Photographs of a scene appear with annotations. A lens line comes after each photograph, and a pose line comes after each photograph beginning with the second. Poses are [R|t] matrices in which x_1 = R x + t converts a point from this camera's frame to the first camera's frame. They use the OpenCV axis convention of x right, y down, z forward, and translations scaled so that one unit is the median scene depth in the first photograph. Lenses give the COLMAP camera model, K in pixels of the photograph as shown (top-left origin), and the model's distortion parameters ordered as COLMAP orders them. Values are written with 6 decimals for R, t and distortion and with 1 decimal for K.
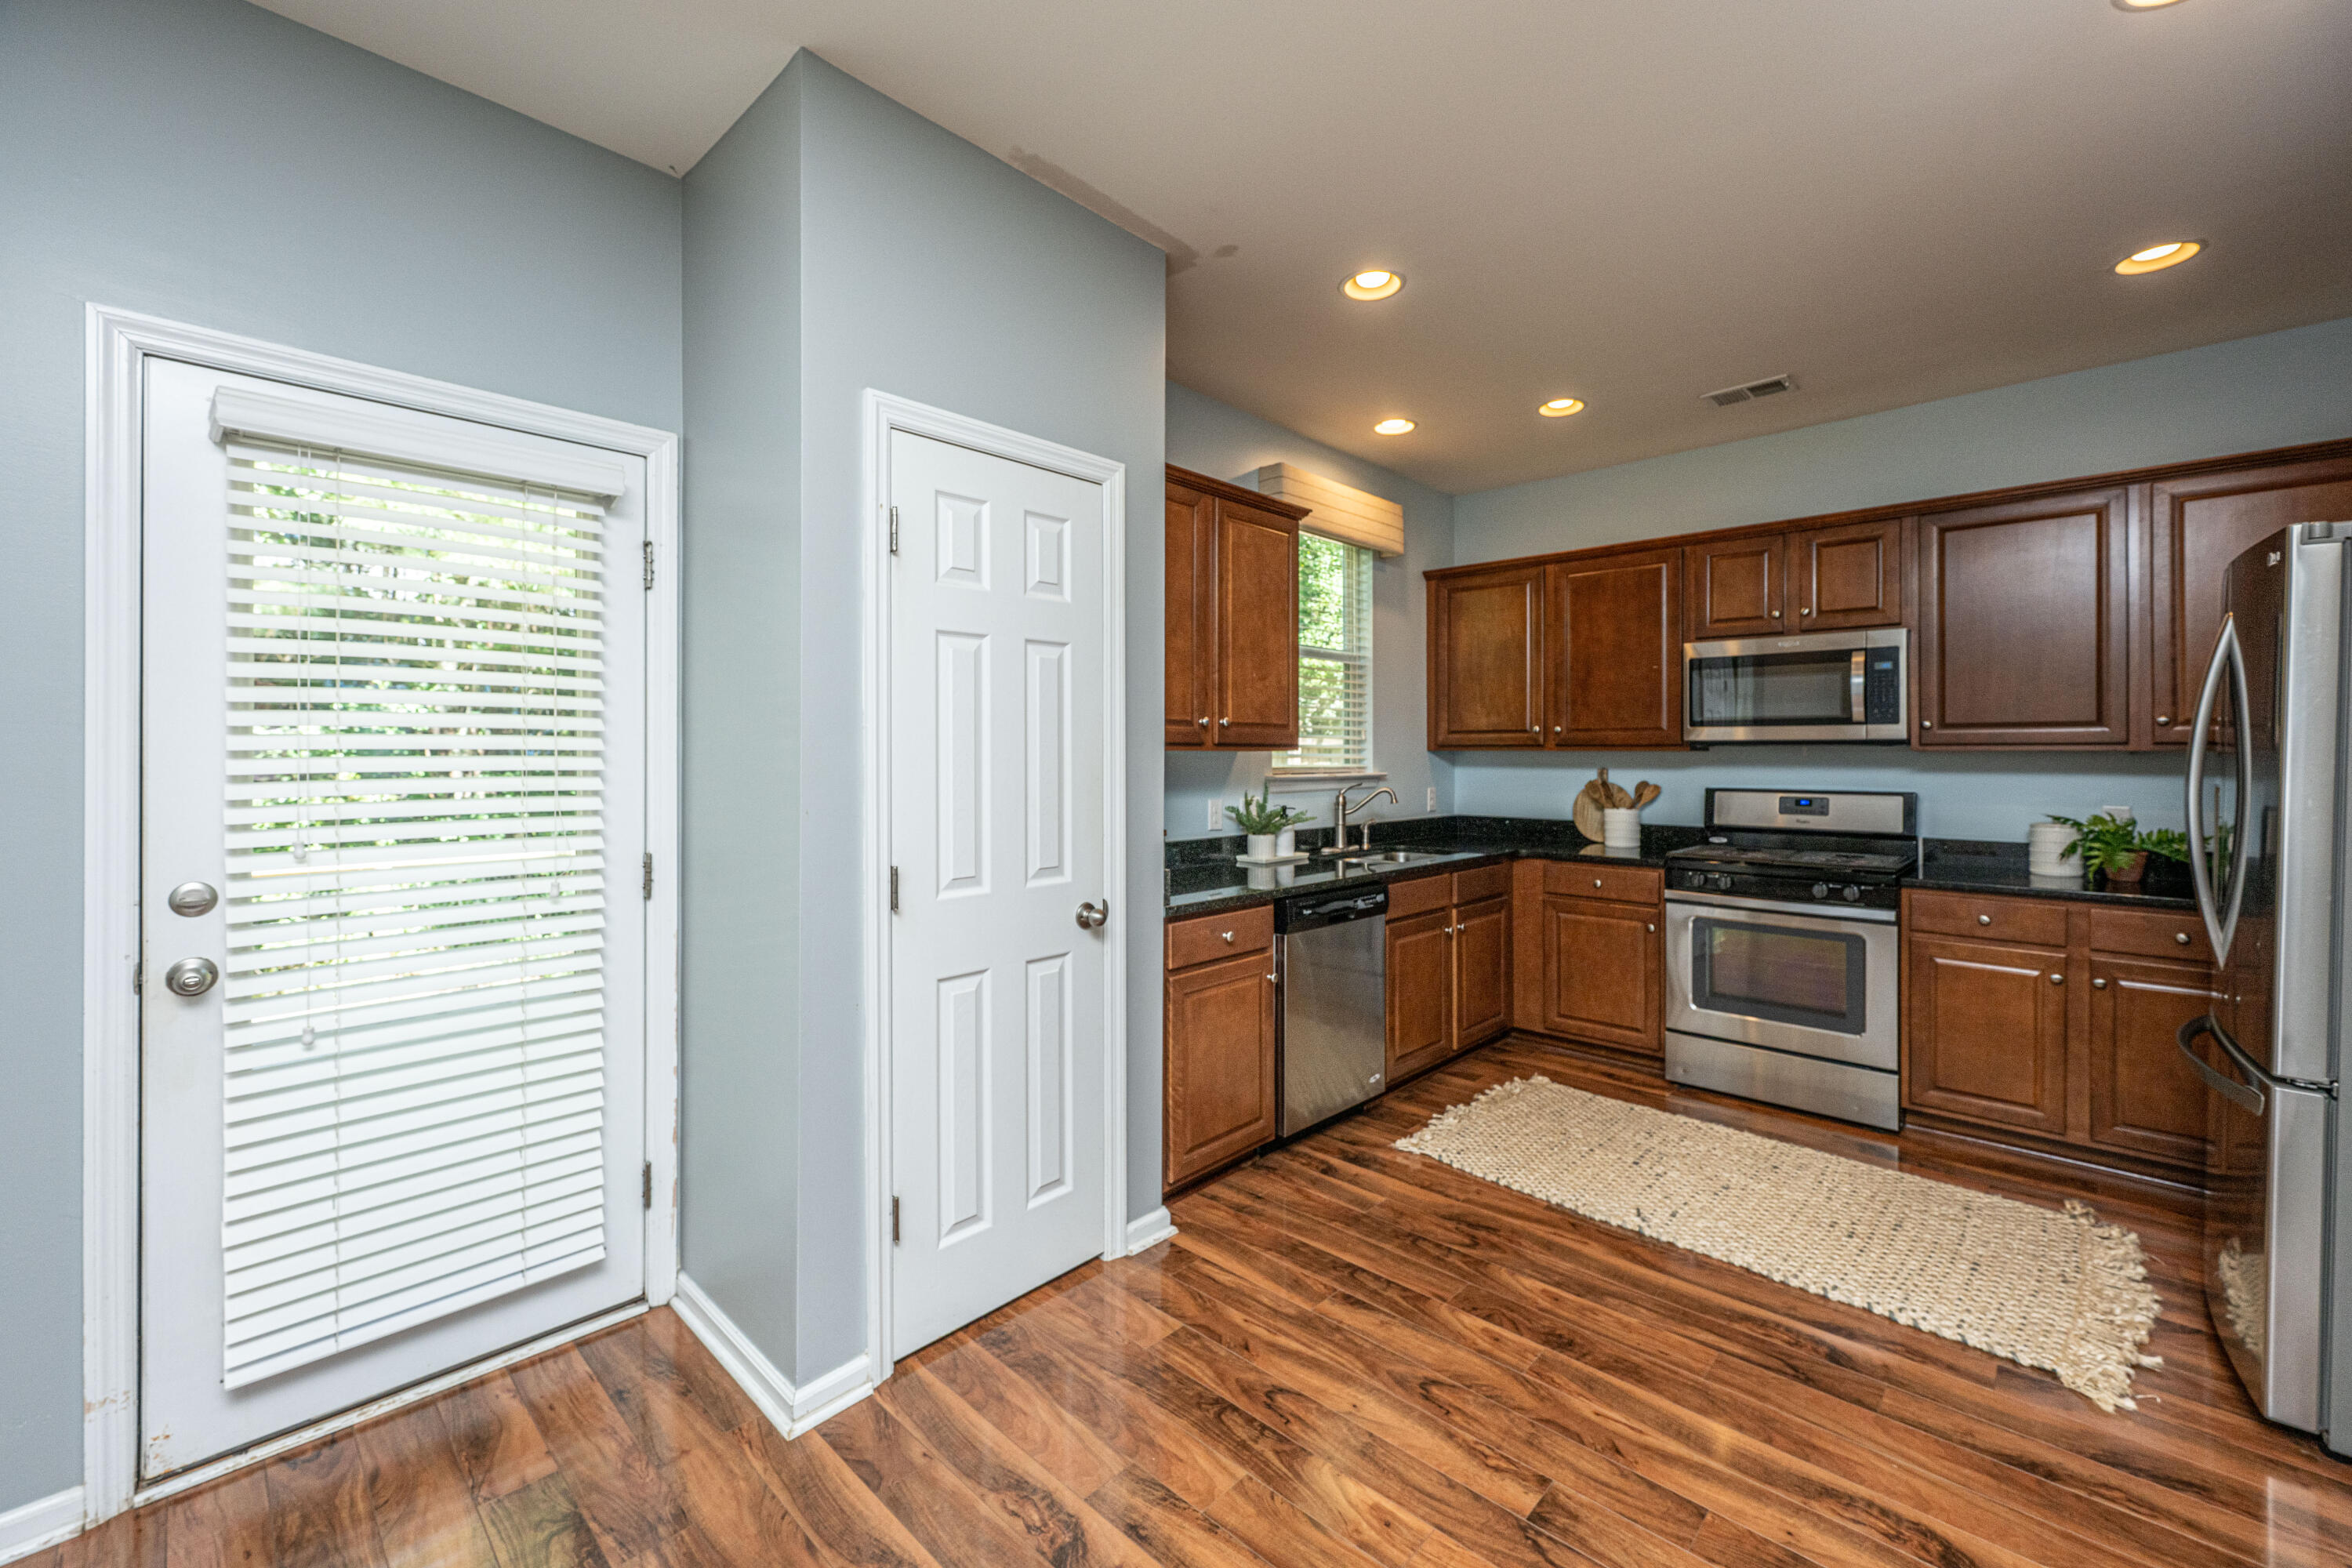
lens RADIAL K [[933.0, 0, 1219.7], [0, 933.0, 744.8], [0, 0, 1]] dist [-0.001770, 0.000347]
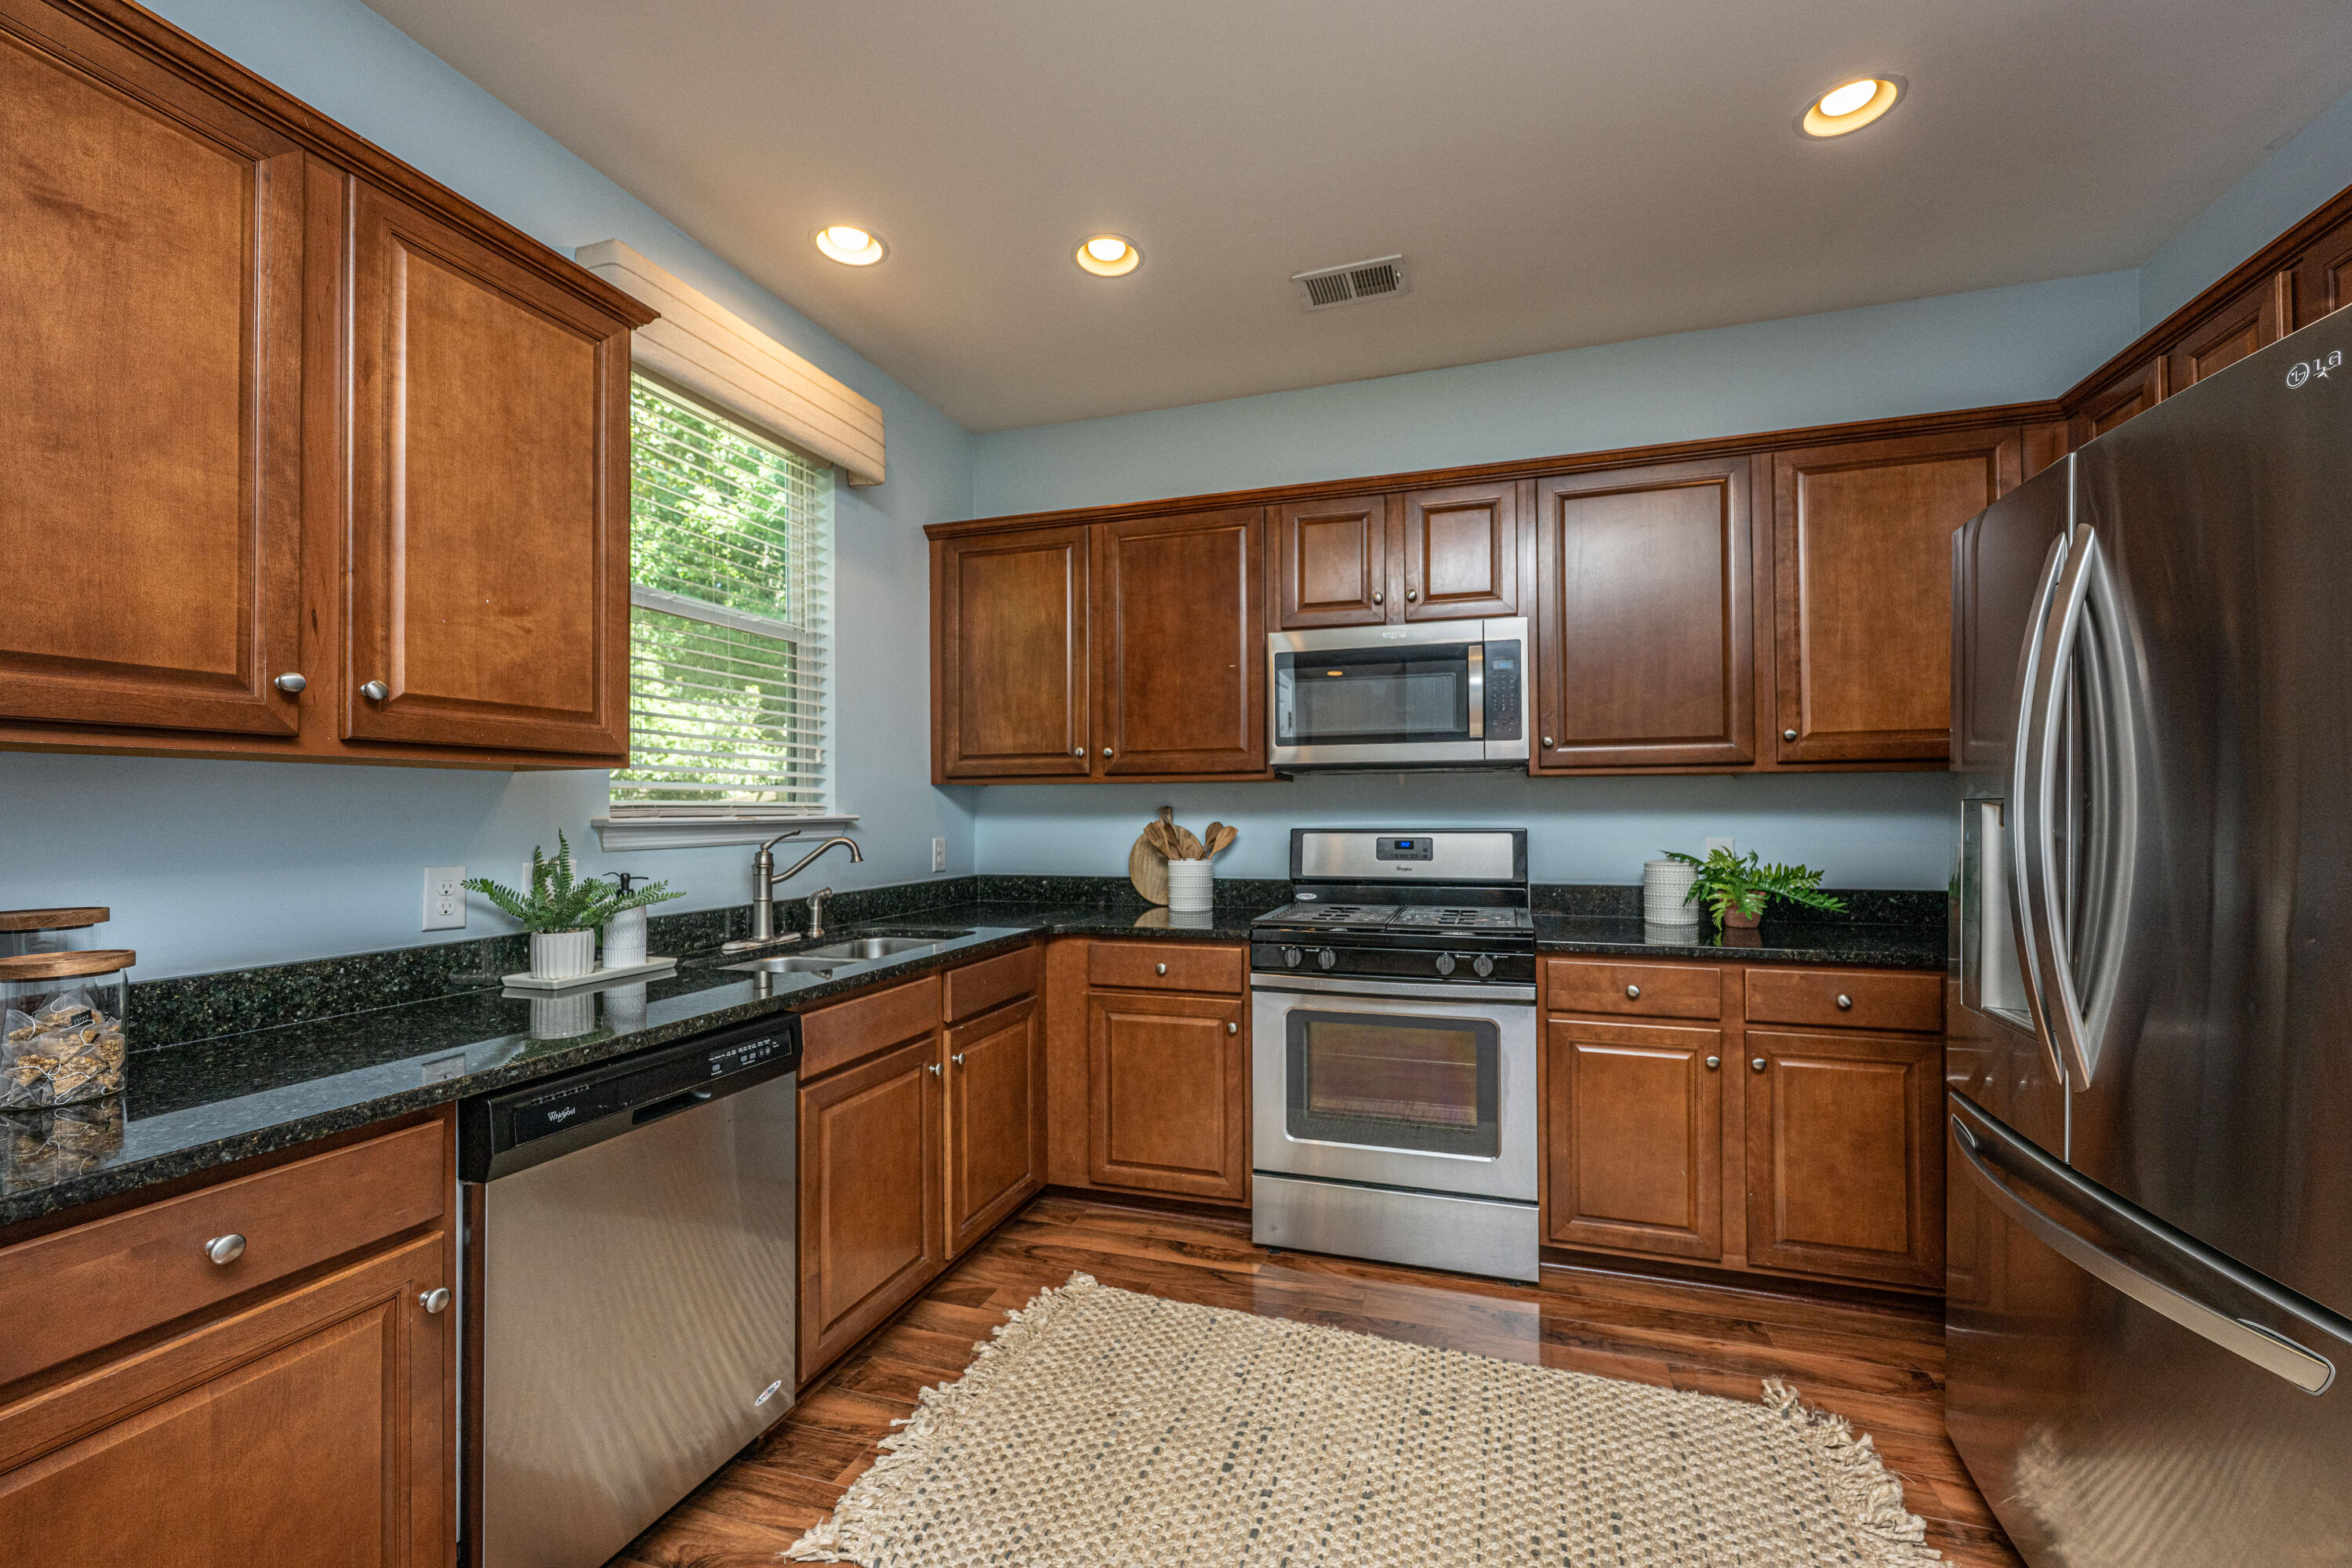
lens RADIAL K [[933.0, 0, 1194.6], [0, 933.0, 796.2], [0, 0, 1]] dist [-0.001770, 0.000347]
pose [[0.910304, -0.002986, 0.413930, 0.156930], [0.005253, 0.999977, -0.004340, 0.026203], [-0.413908, 0.006125, 0.910298, 0.398138]]
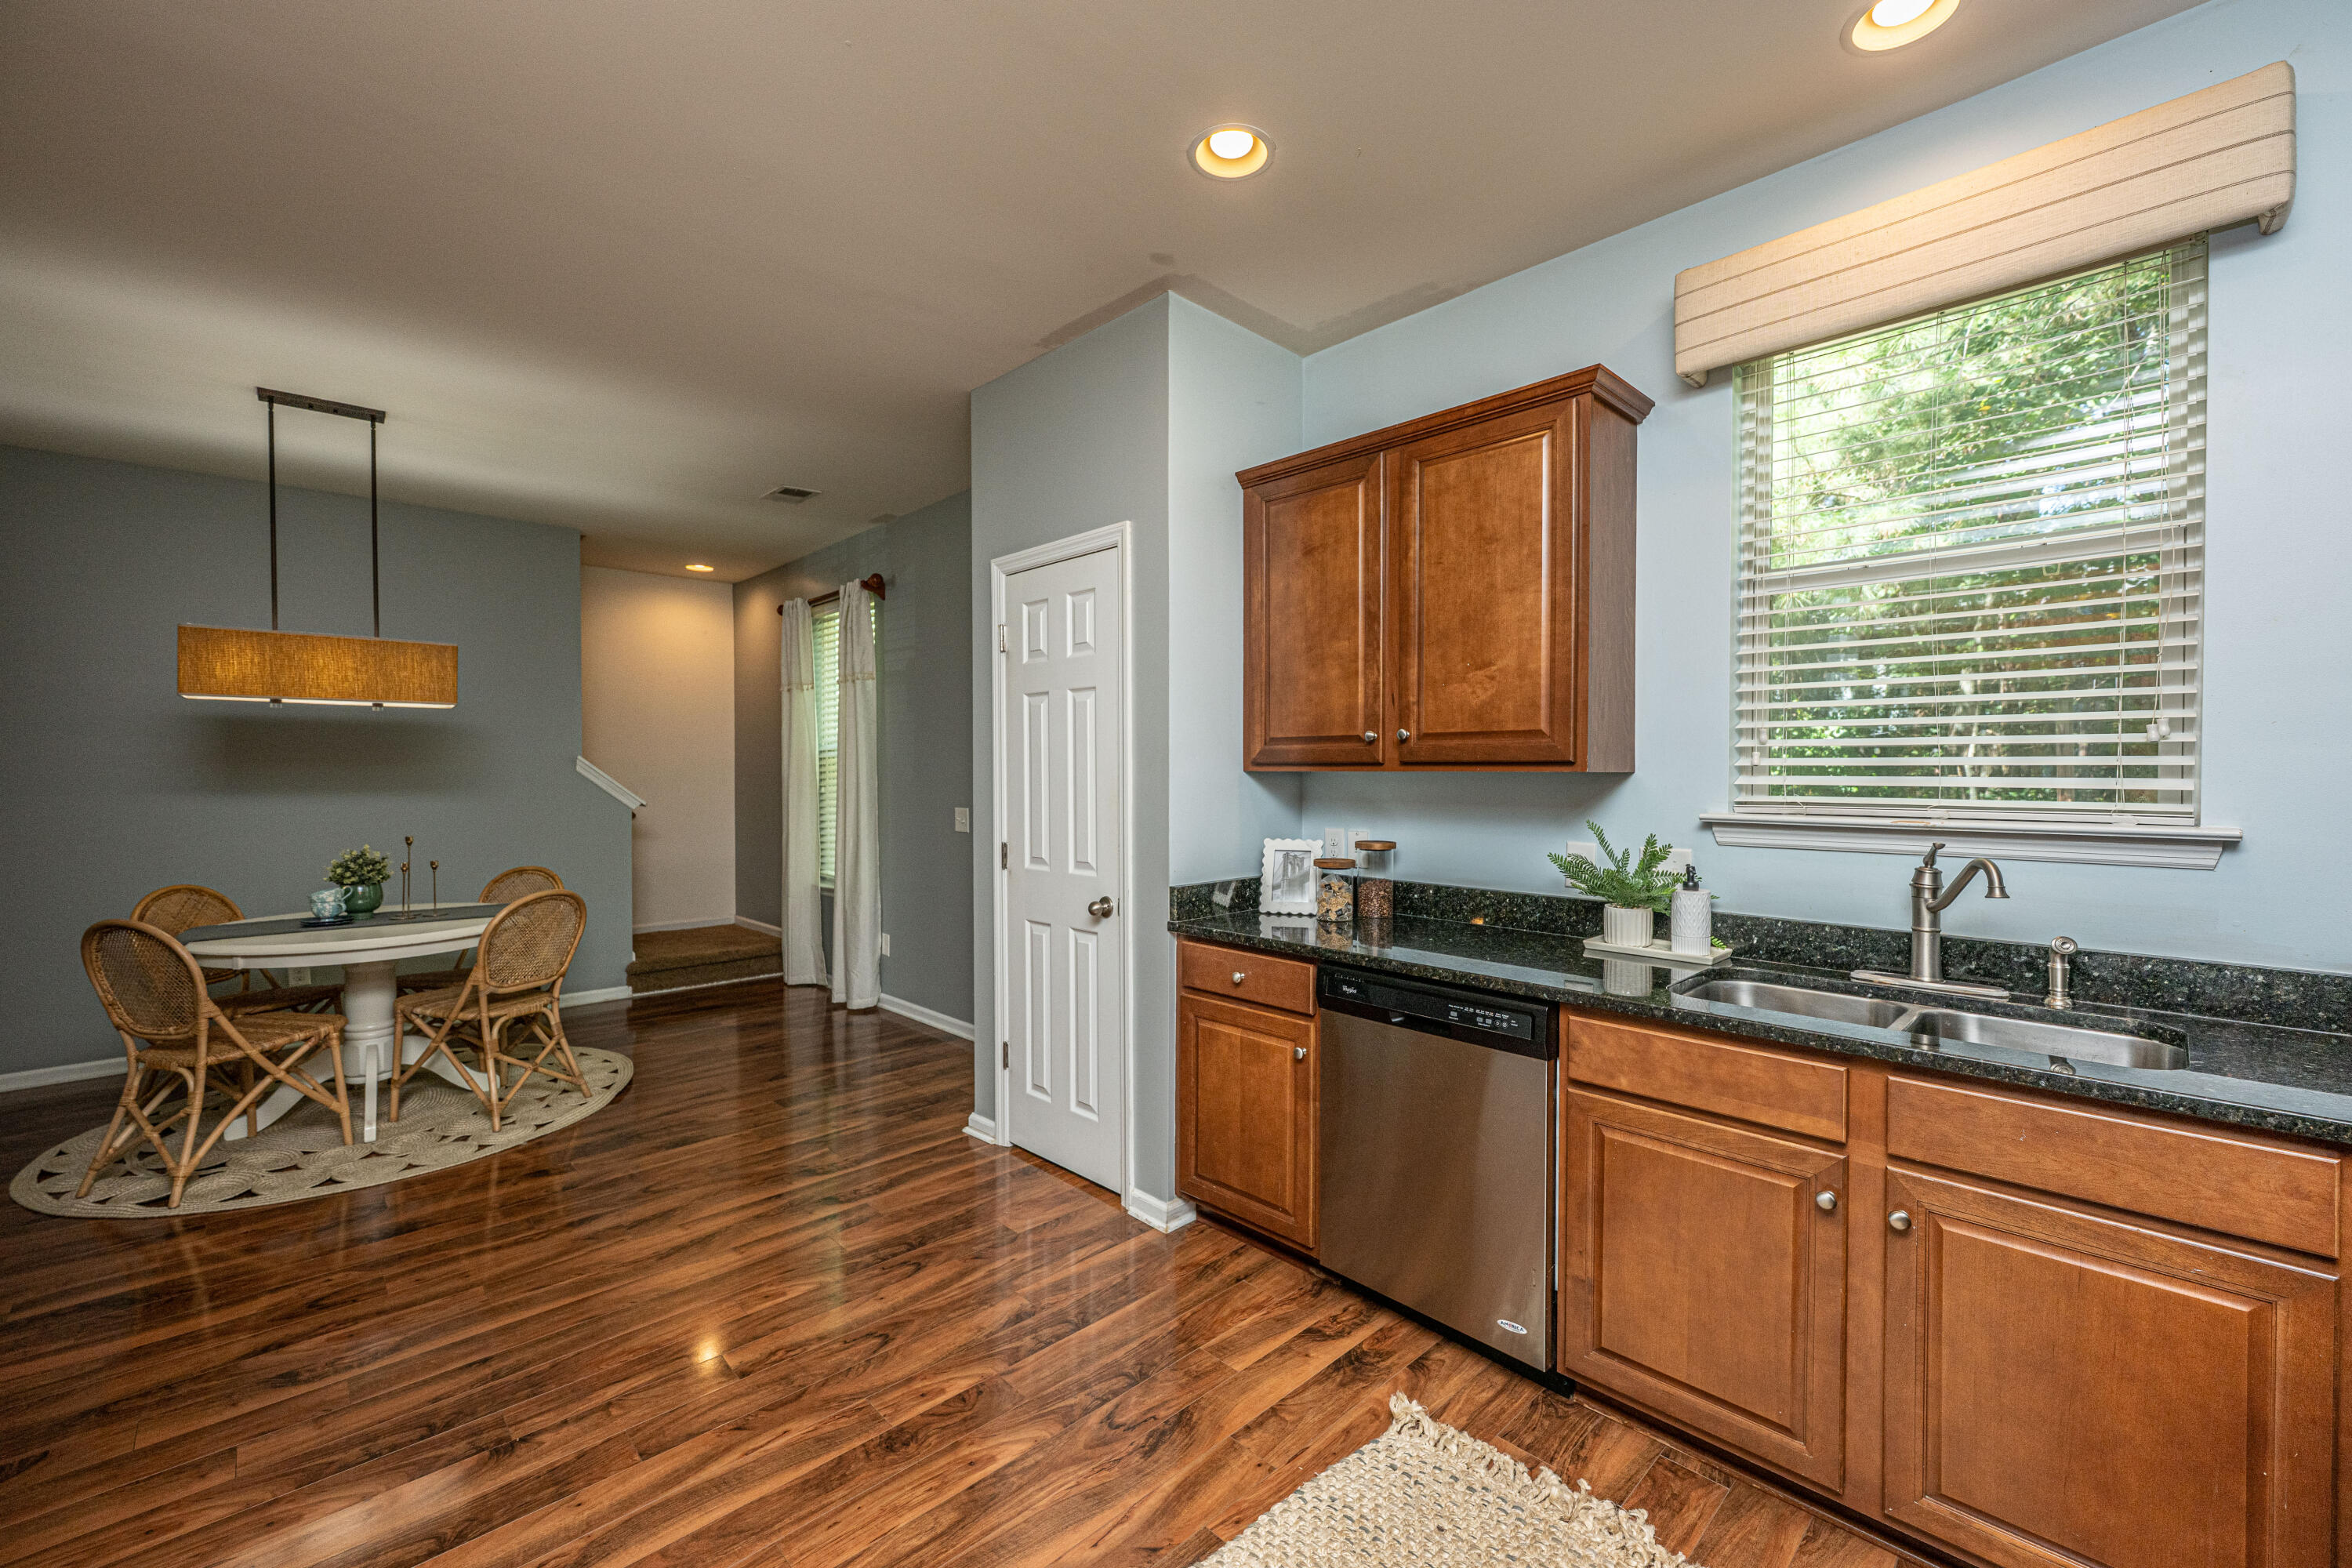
lens RADIAL K [[933.0, 0, 1153.0], [0, 933.0, 782.4], [0, 0, 1]] dist [-0.001770, 0.000347]
pose [[-0.060786, 0.011674, -0.998083, 0.713583], [0.007615, 0.999908, 0.011231, 0.004378], [0.998122, -0.006918, -0.060870, 0.757461]]
